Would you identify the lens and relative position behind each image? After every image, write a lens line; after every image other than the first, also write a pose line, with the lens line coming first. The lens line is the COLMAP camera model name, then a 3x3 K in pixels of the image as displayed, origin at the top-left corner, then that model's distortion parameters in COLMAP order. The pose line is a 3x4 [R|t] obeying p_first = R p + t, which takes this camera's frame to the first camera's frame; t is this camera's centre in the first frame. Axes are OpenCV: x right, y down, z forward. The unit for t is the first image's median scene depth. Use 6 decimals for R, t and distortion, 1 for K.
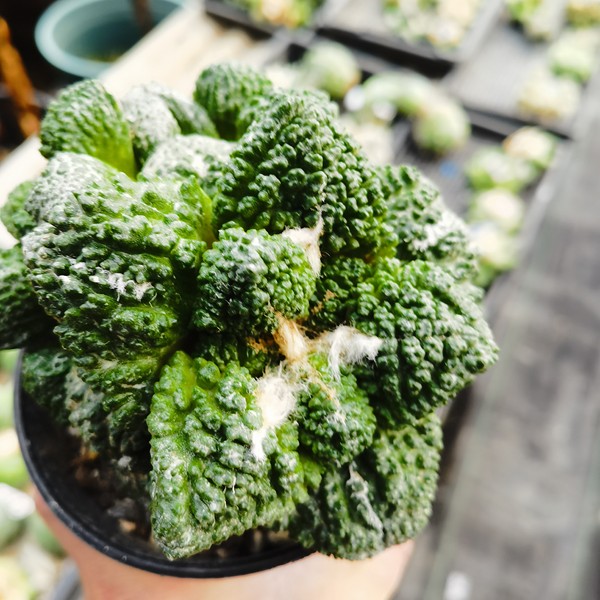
lens RADIAL K [[689.5, 0, 298.5], [0, 689.5, 304.0], [0, 0, 1]] dist [-0.006136, 0.000000]
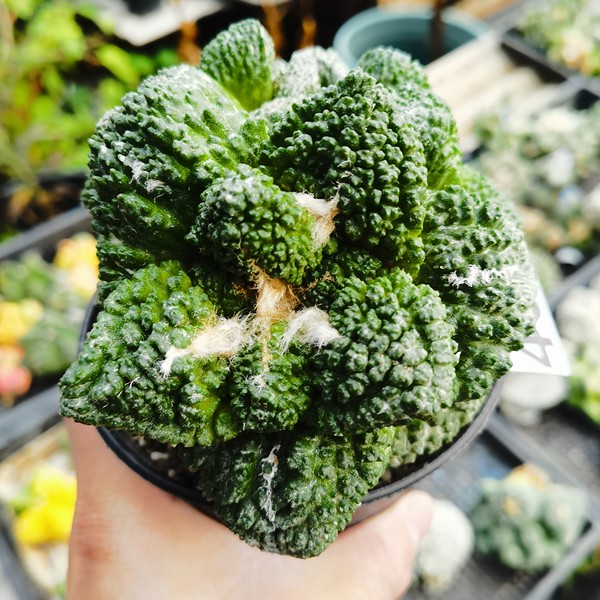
lens RADIAL K [[689.5, 0, 300.4], [0, 689.5, 296.2], [0, 0, 1]] dist [-0.006136, 0.000000]
pose [[0.816805, 0.426459, -0.388539, 0.430103], [-0.451363, 0.891836, 0.030000, -0.000471], [0.359306, 0.150868, 0.920944, 0.093682]]
